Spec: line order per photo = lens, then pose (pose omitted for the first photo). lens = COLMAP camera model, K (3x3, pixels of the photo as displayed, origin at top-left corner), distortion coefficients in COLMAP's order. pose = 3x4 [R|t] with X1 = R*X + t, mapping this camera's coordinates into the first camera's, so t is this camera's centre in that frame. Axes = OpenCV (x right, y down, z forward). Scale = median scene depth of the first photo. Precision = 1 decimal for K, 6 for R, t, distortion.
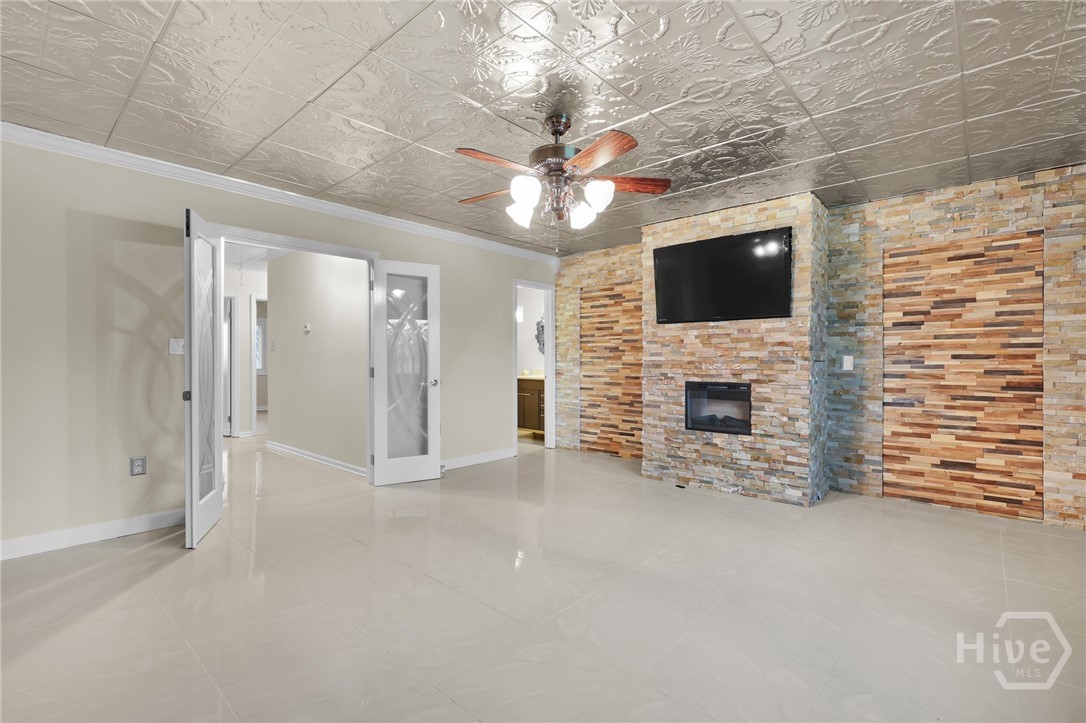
lens RADIAL K [[489.1, 0, 543.0], [0, 489.1, 361.5], [0, 0, 1]] dist [-0.001489, 0.000145]
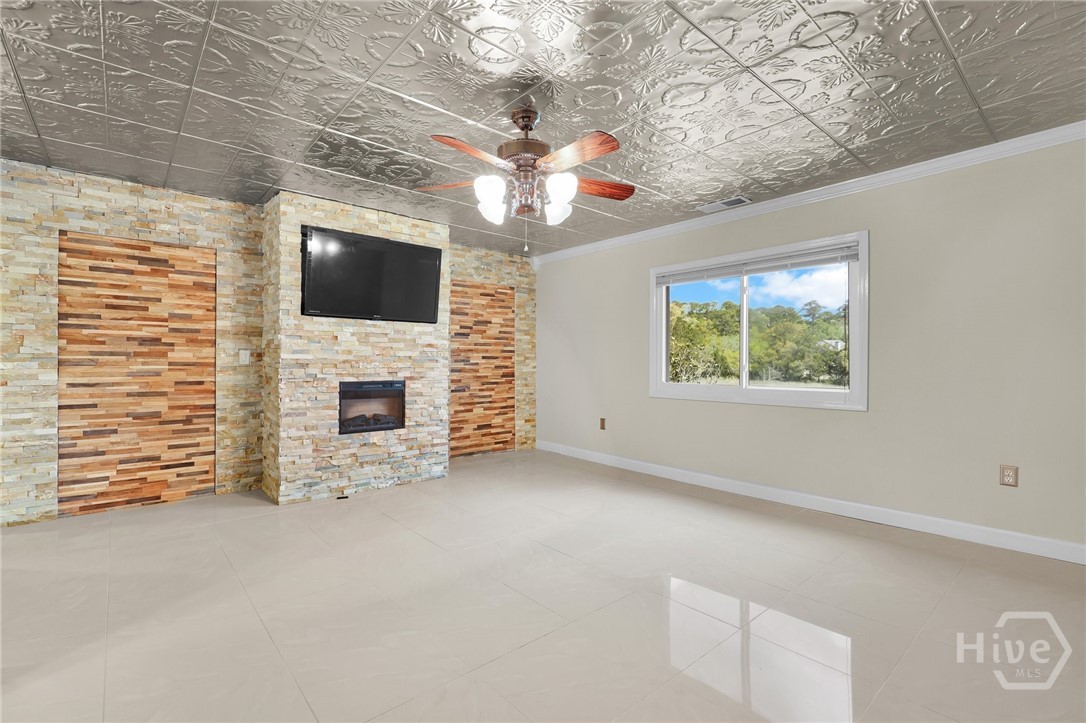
lens RADIAL K [[489.1, 0, 543.0], [0, 489.1, 361.5], [0, 0, 1]] dist [-0.001489, 0.000145]
pose [[0.122417, -0.001588, 0.992477, -0.610419], [-0.001888, 0.999997, 0.001833, -0.000155], [-0.992477, -0.002098, 0.122414, 0.549089]]
